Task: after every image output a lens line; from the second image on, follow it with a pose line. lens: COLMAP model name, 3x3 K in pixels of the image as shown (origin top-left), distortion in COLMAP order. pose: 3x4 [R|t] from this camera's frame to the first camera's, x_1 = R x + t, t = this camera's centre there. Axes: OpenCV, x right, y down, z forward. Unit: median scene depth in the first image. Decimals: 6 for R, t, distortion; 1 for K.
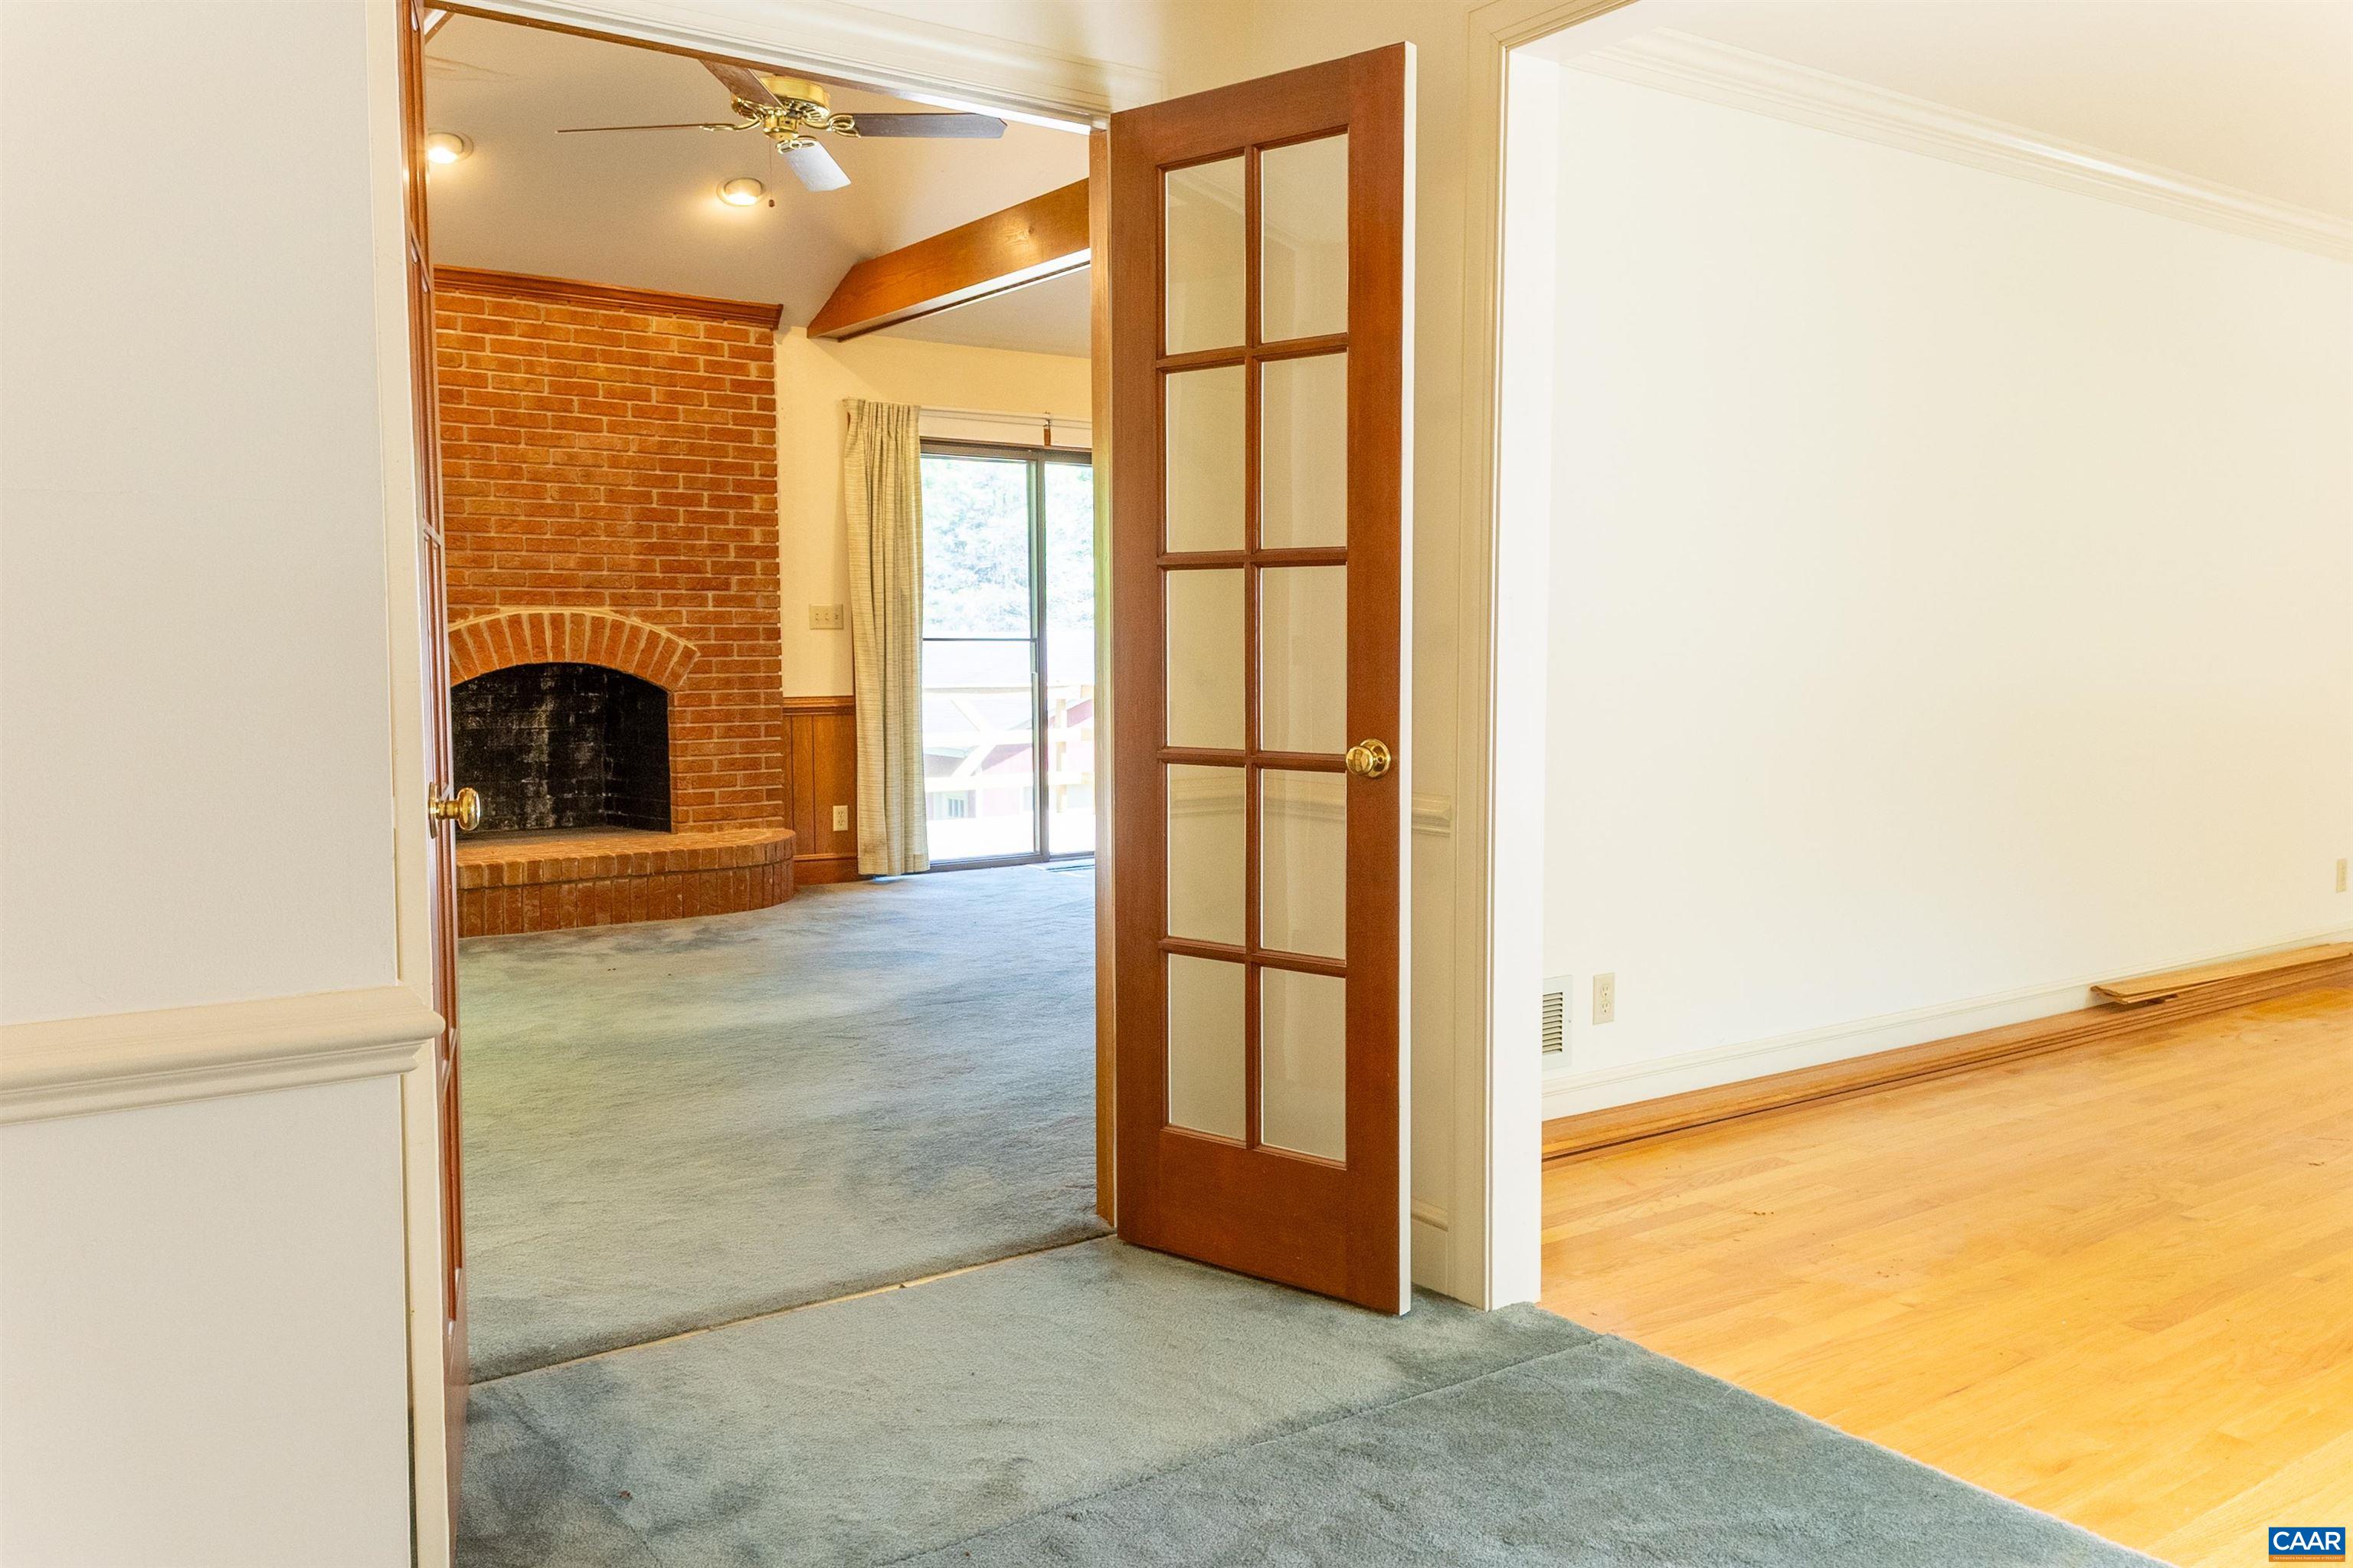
lens RADIAL K [[1749.2, 0, 1180.5], [0, 1749.2, 804.1], [0, 0, 1]] dist [0.053523, -0.074750]
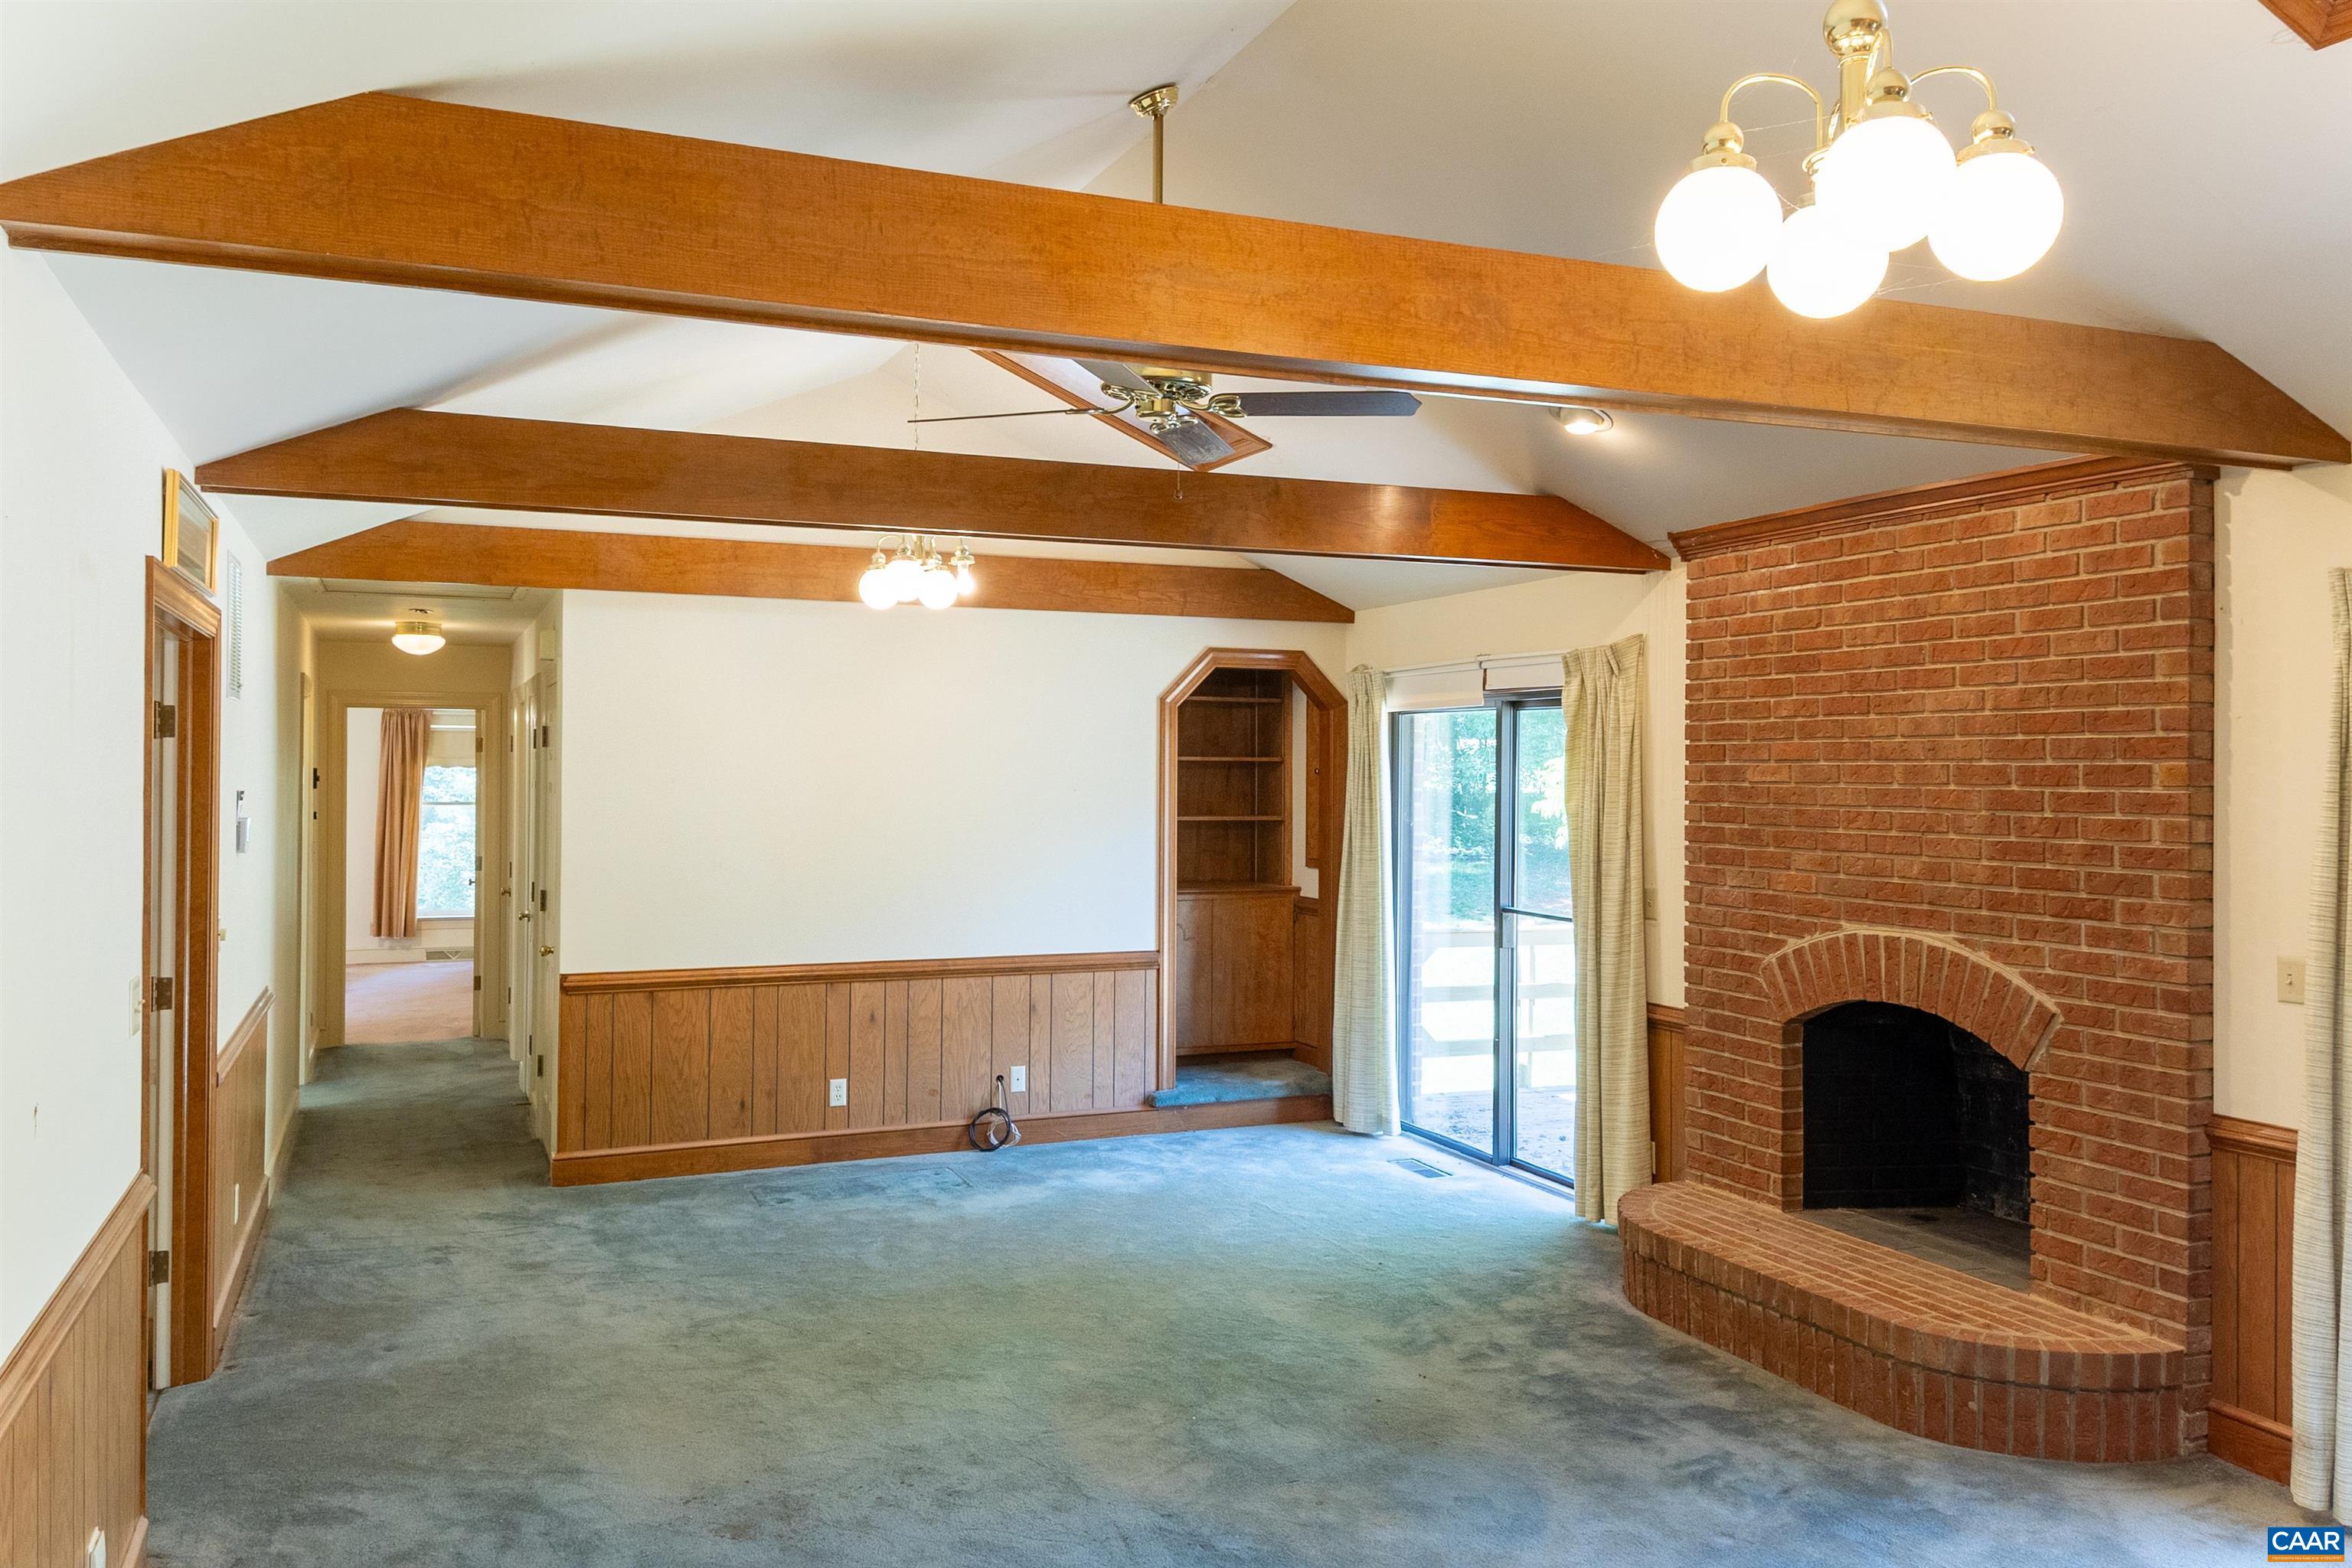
lens RADIAL K [[1748.4, 0, 1182.1], [0, 1748.4, 789.0], [0, 0, 1]] dist [0.053523, -0.074750]
pose [[-0.204320, 0.006648, -0.978882, 0.490944], [-0.100376, 0.994564, 0.027705, -0.185217], [0.973744, 0.103917, -0.202542, 0.985413]]
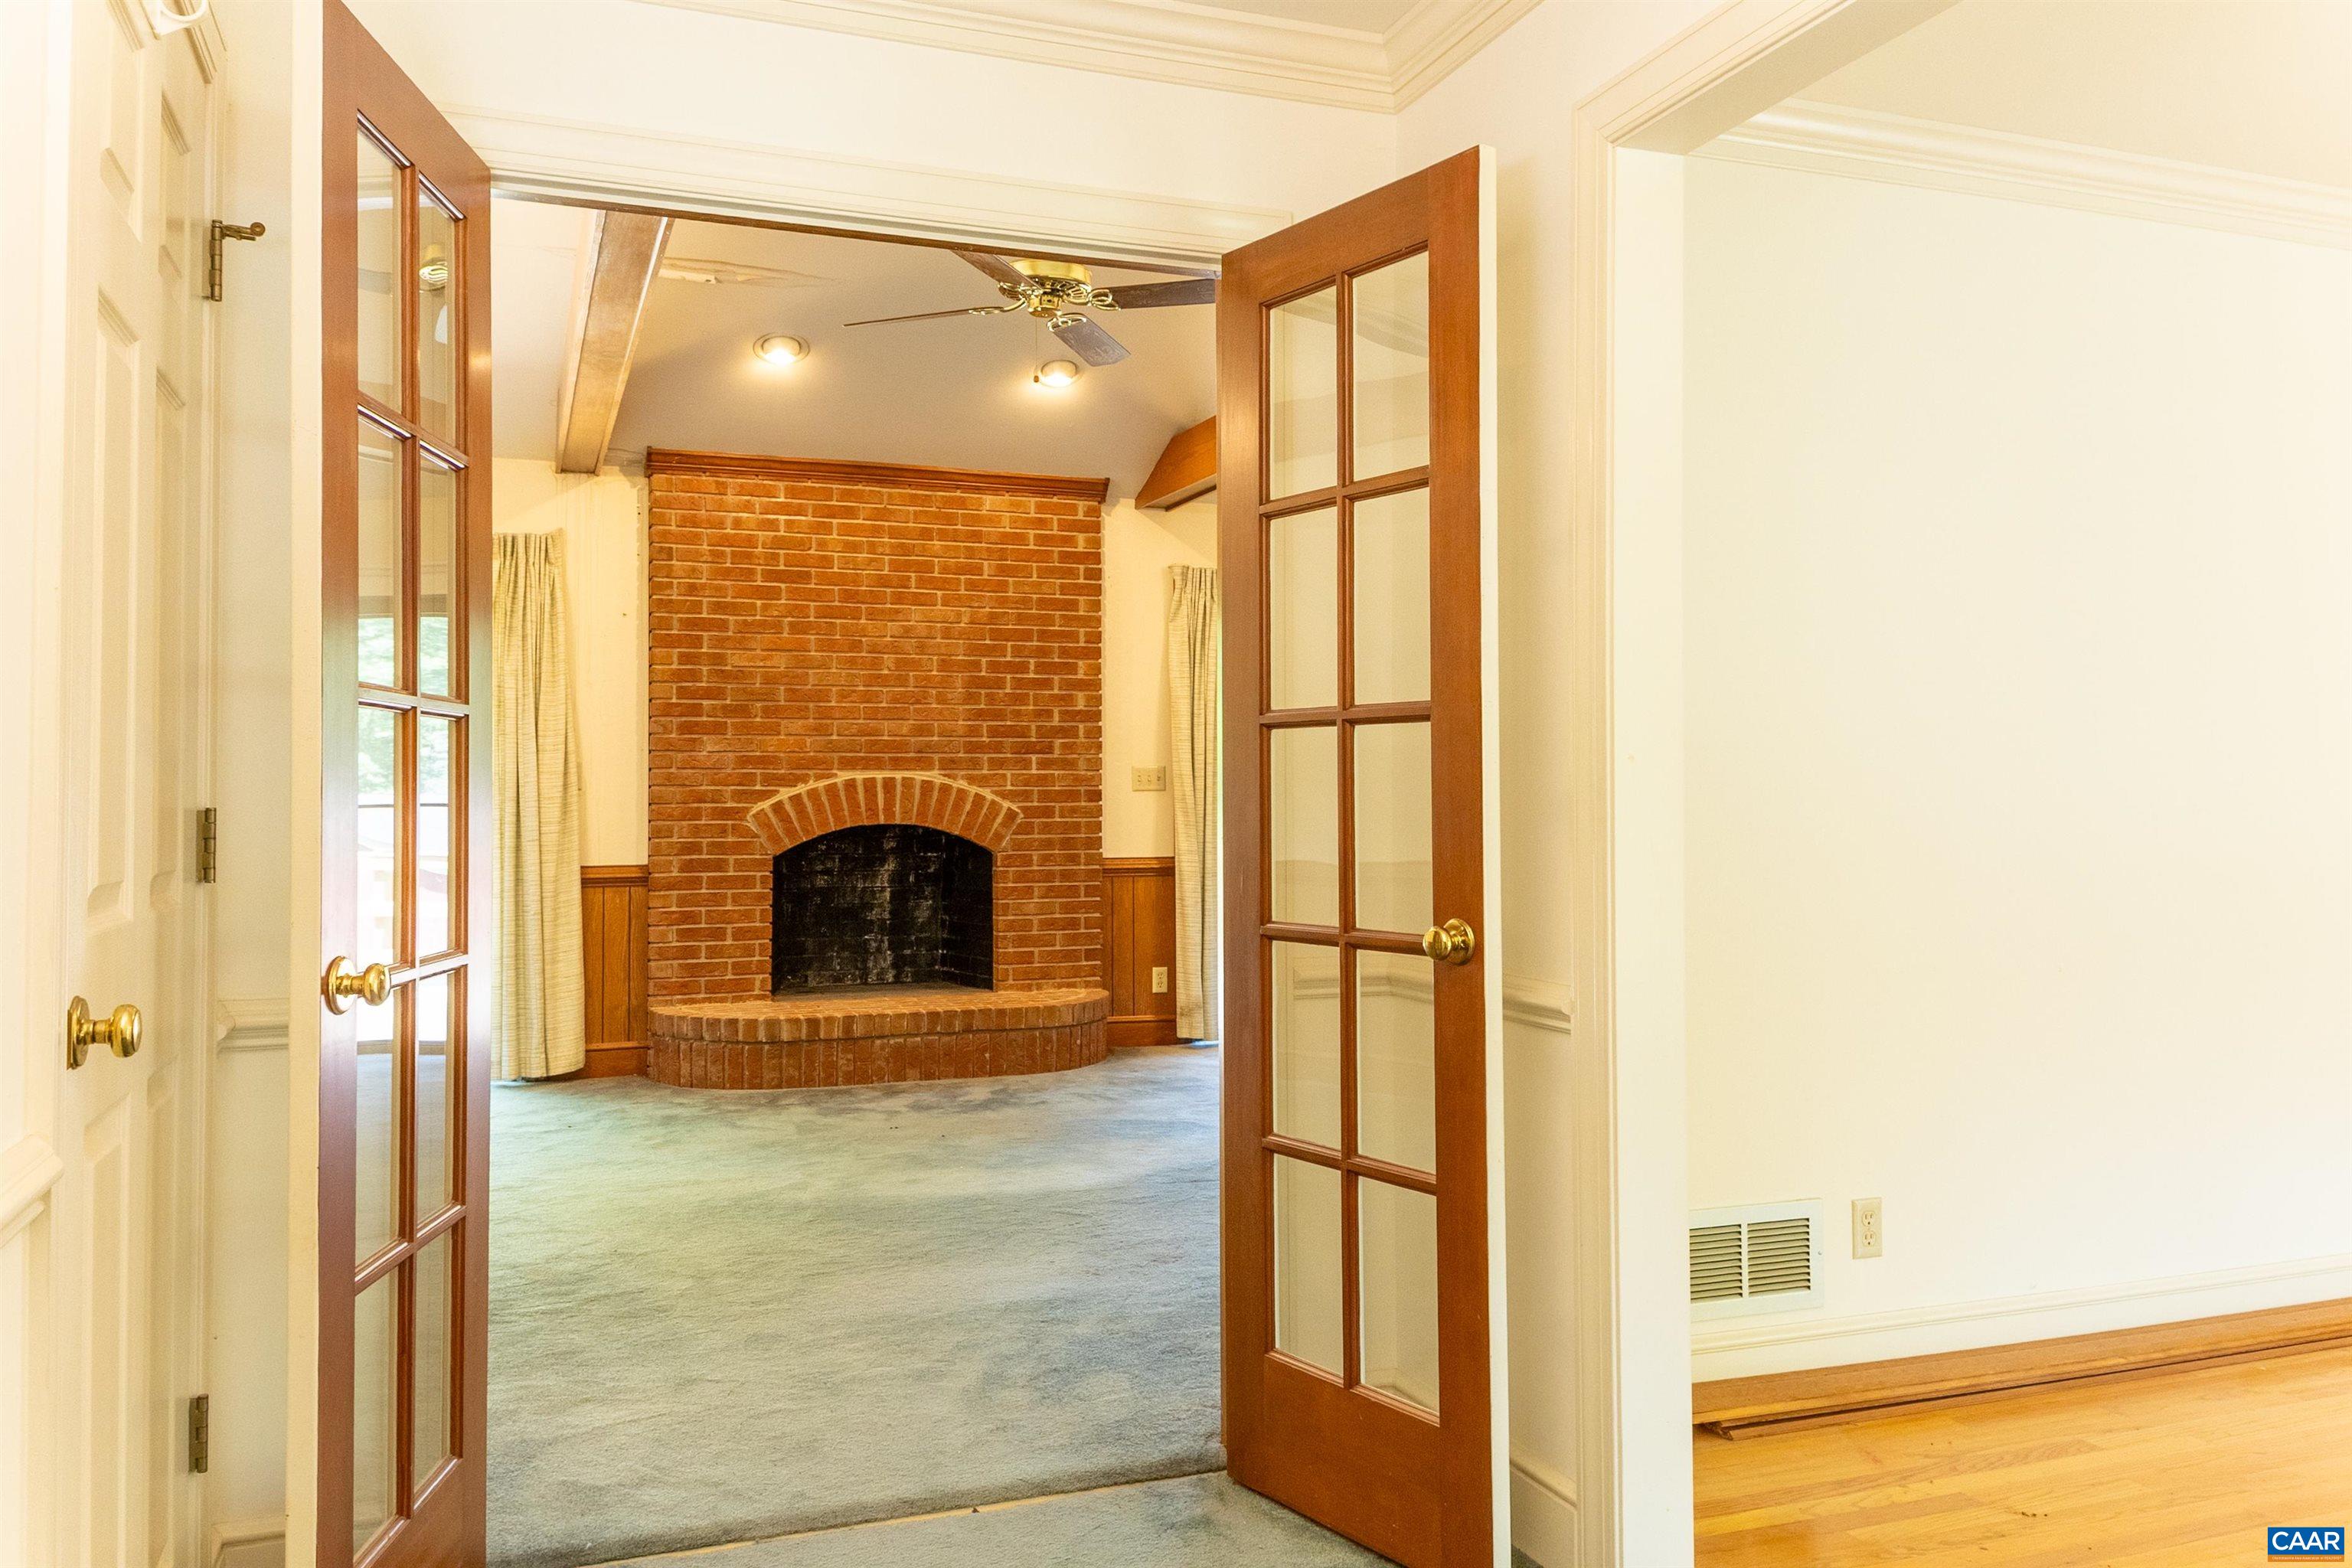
lens RADIAL K [[1748.4, 0, 1155.7], [0, 1748.4, 794.8], [0, 0, 1]] dist [0.053523, -0.074750]
pose [[0.968331, -0.003134, -0.249649, 0.067536], [-0.020759, 0.995448, -0.093017, -0.005382], [0.248804, 0.095253, 0.963858, 0.043634]]
